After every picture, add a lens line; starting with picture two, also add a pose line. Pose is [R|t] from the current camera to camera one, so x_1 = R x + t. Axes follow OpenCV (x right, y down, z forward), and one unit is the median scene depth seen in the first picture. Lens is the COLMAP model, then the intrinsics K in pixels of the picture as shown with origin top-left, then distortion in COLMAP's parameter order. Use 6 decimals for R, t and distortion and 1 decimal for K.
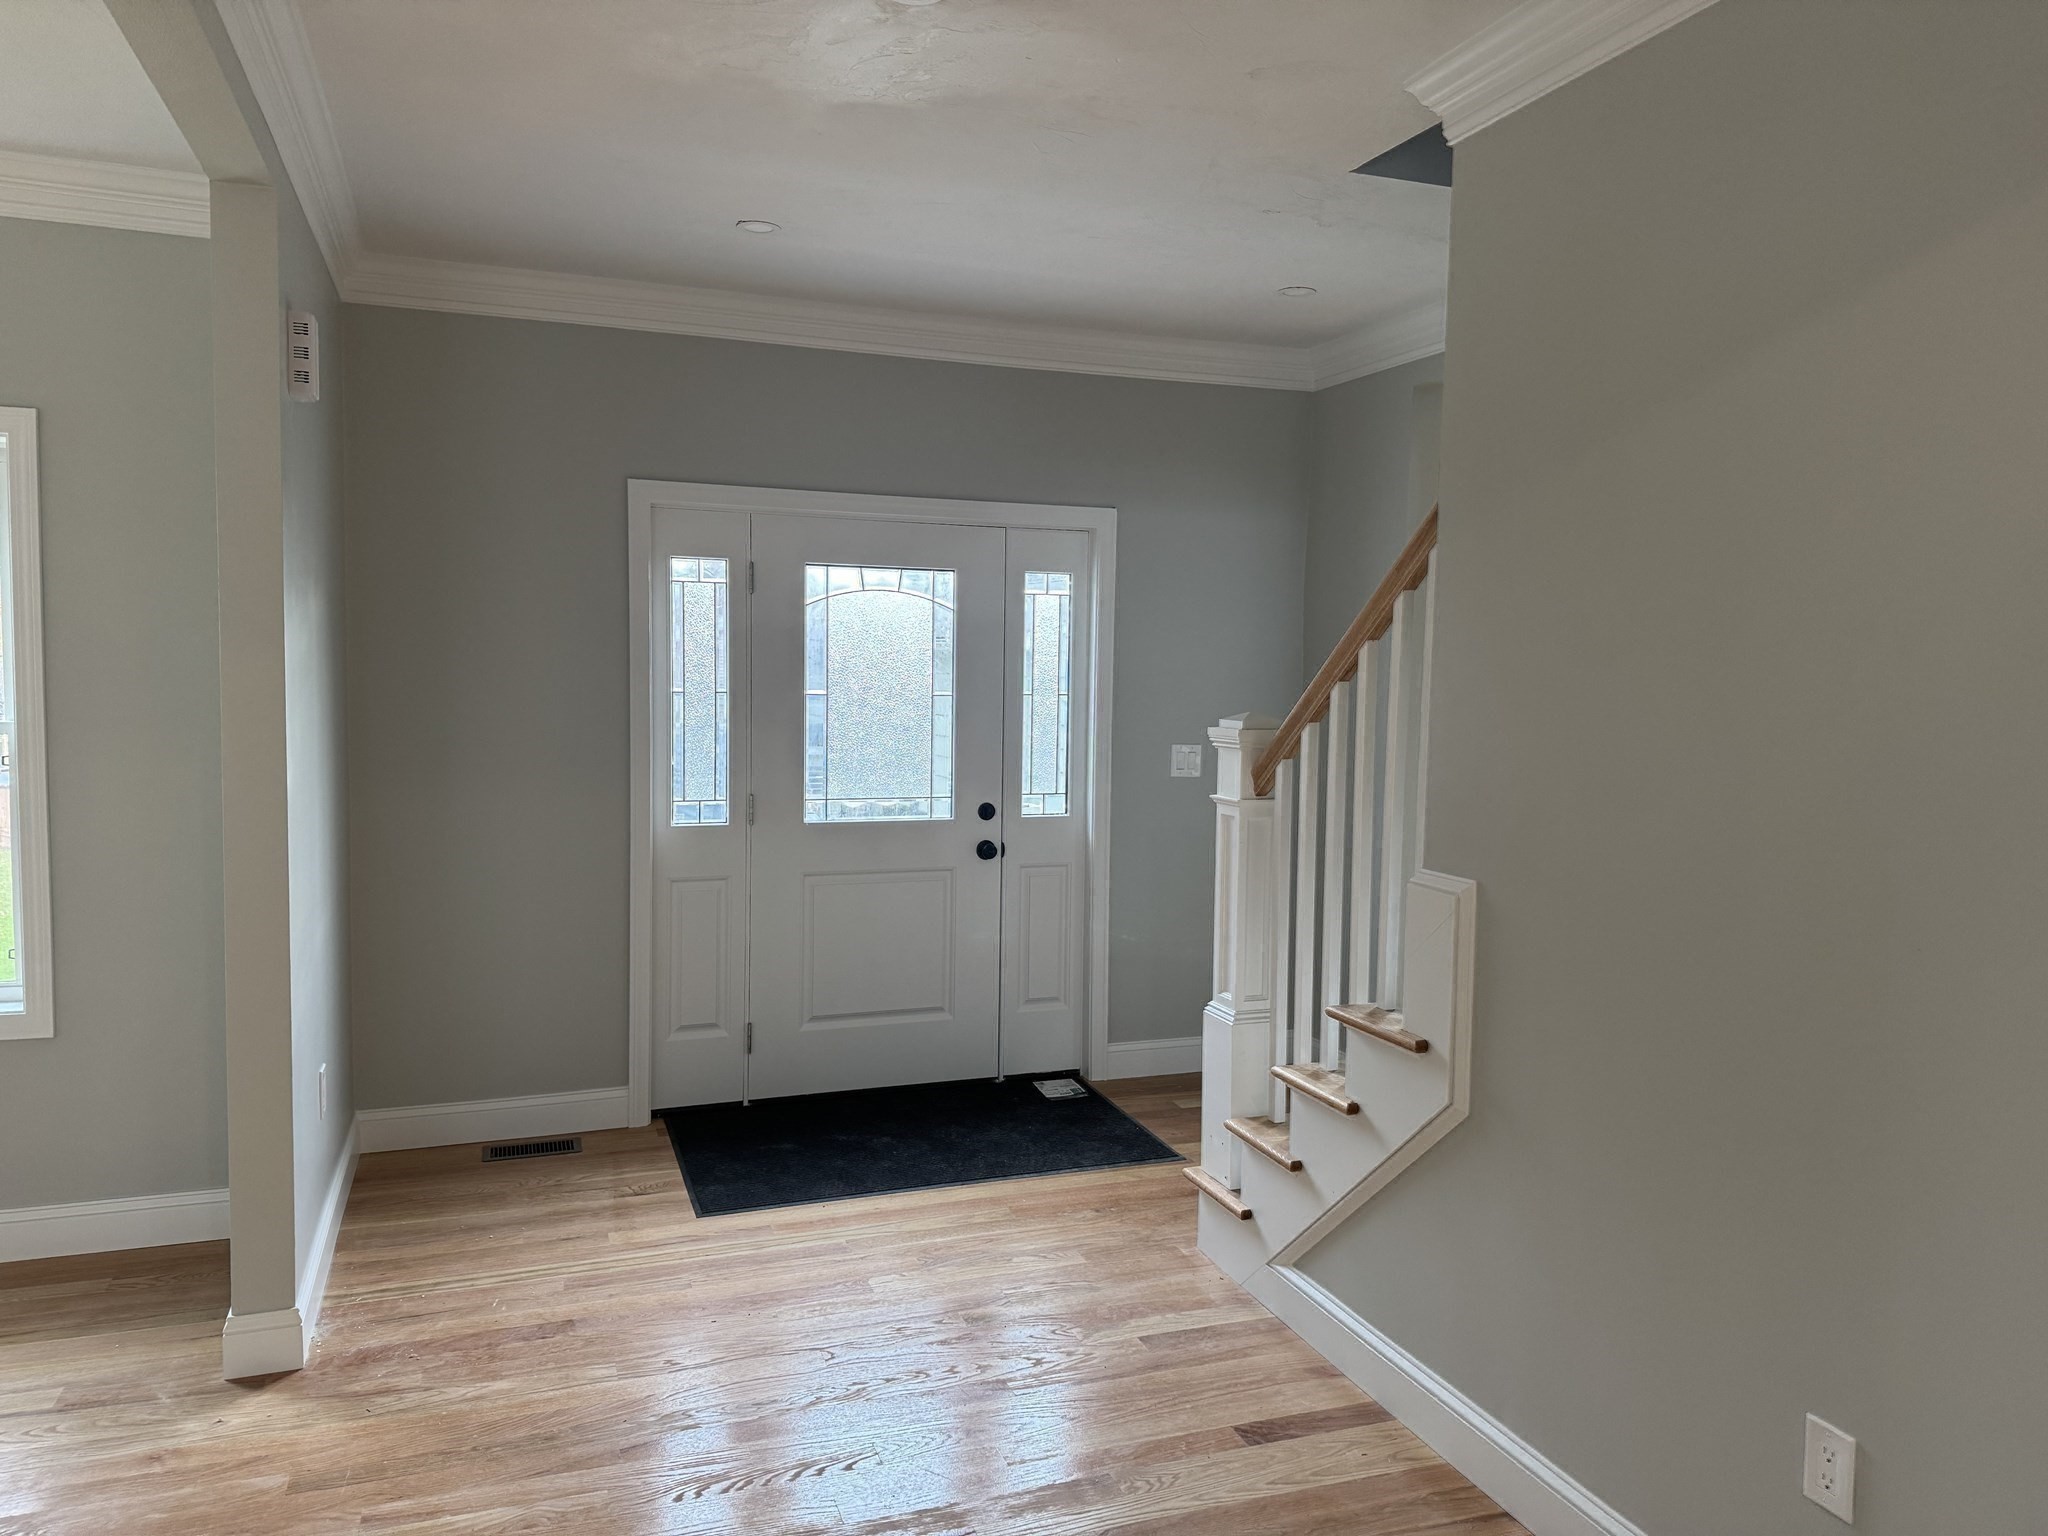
lens RADIAL K [[1412.9, 0, 1027.2], [0, 1412.9, 728.9], [0, 0, 1]] dist [0.002988, -0.051227]
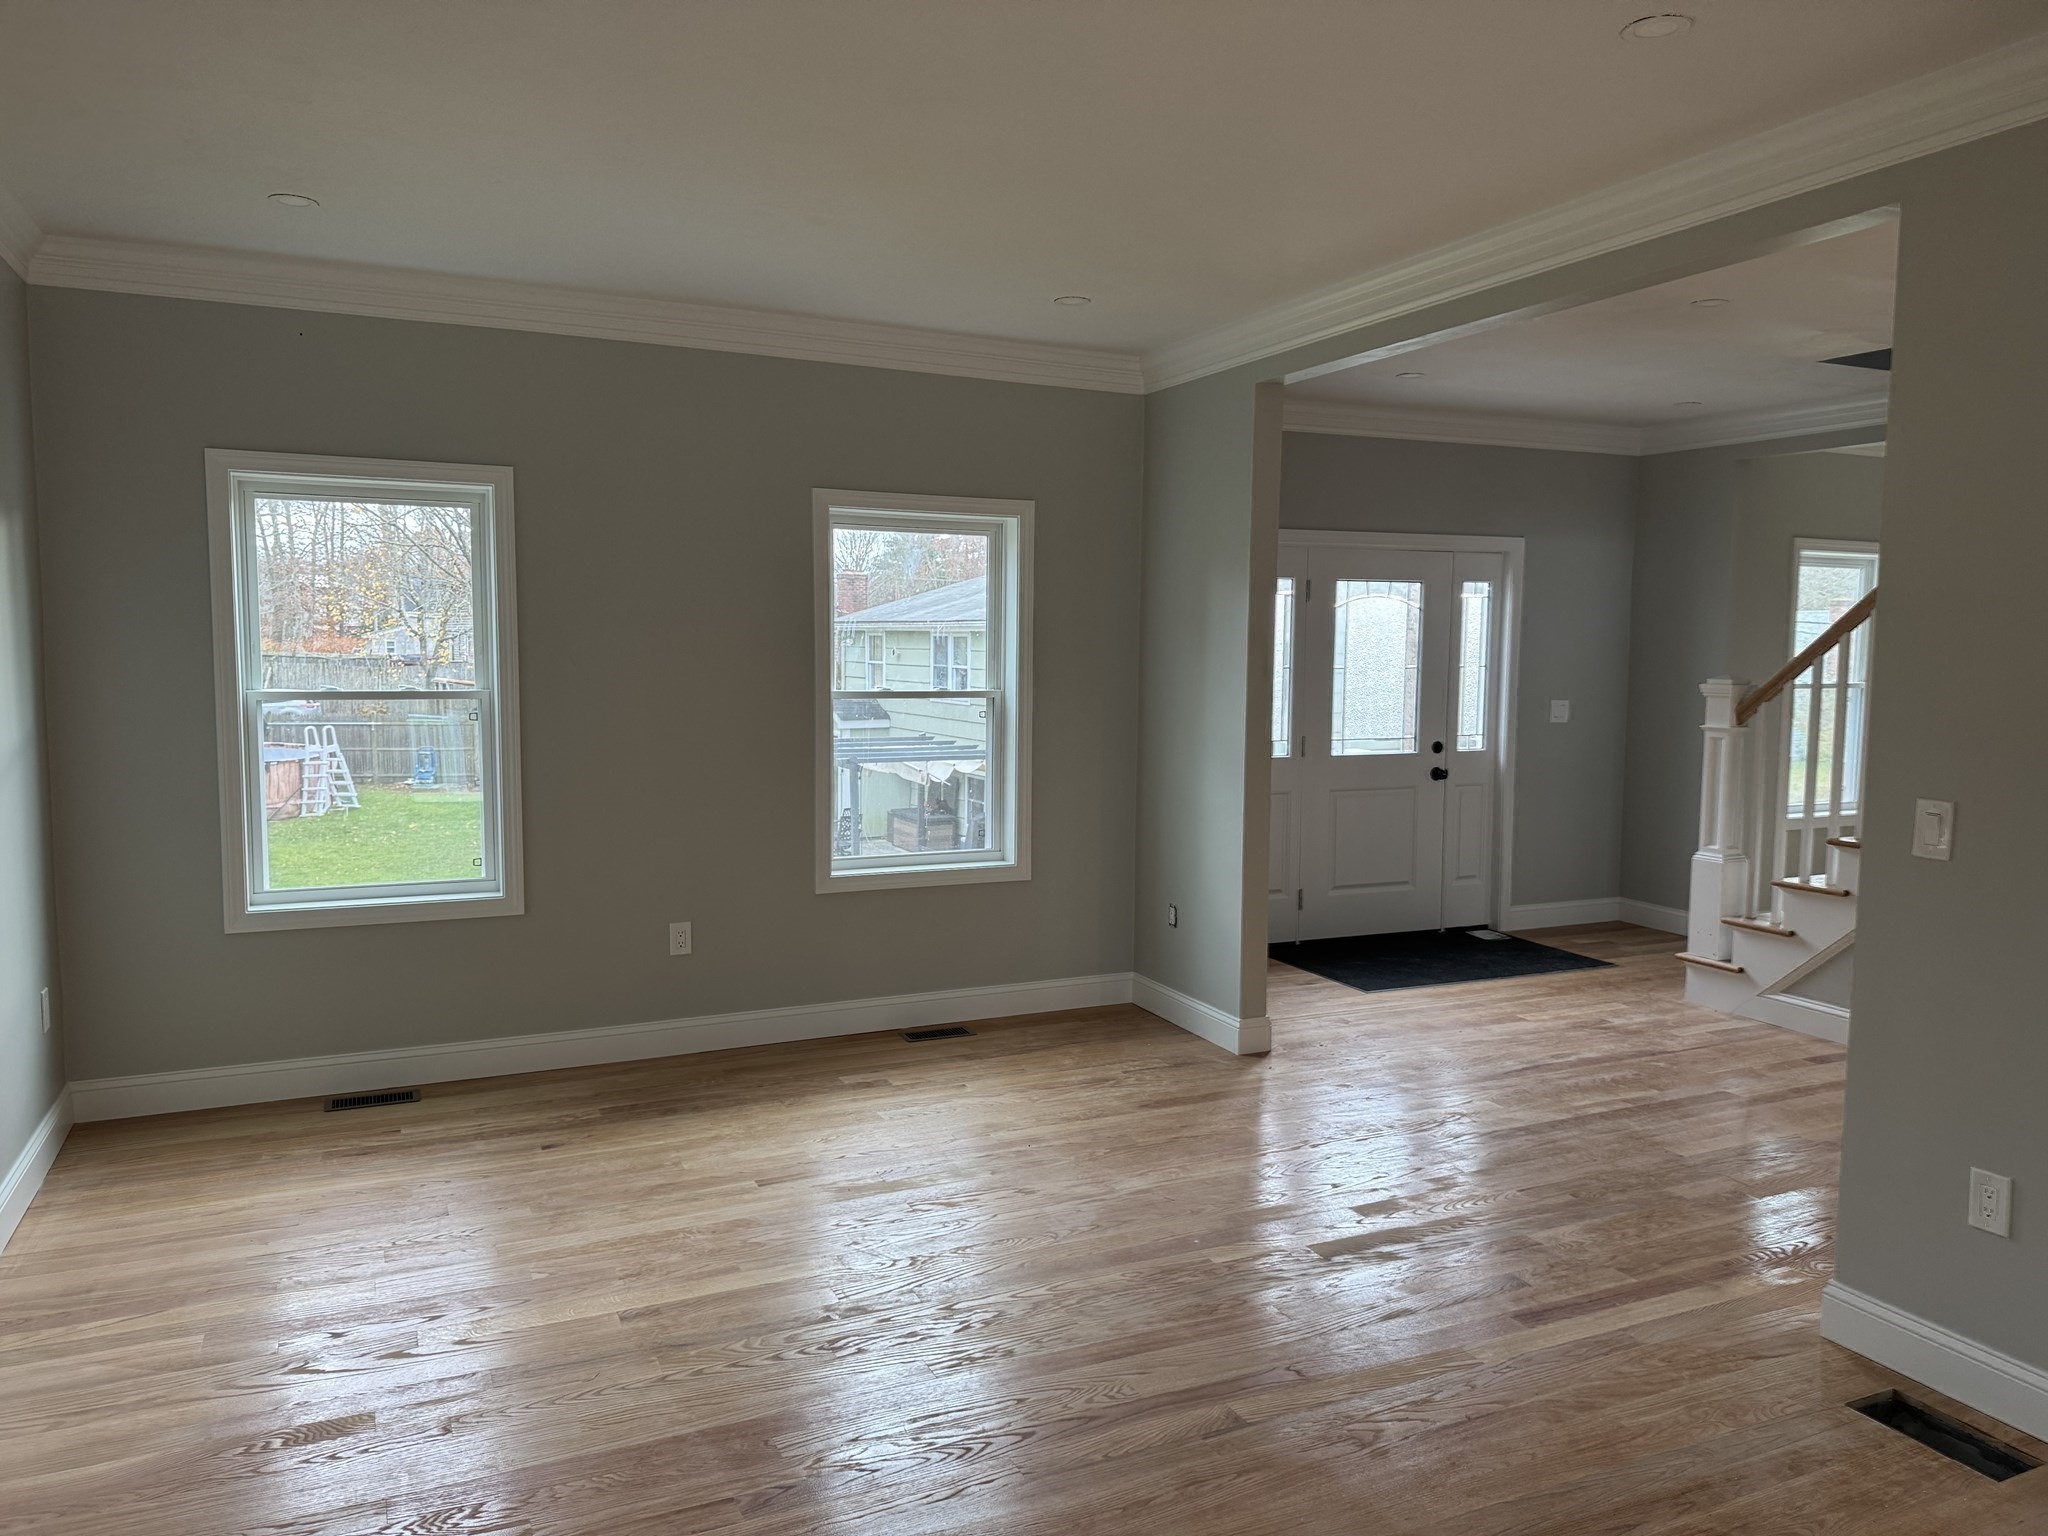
lens RADIAL K [[1431.3, 0, 1009.0], [0, 1431.3, 772.3], [0, 0, 1]] dist [0.075189, -0.087290]
pose [[0.998953, -0.012877, 0.043900, -0.546827], [0.010845, 0.998872, 0.046224, 0.010554], [-0.044446, -0.045699, 0.997966, -0.476643]]
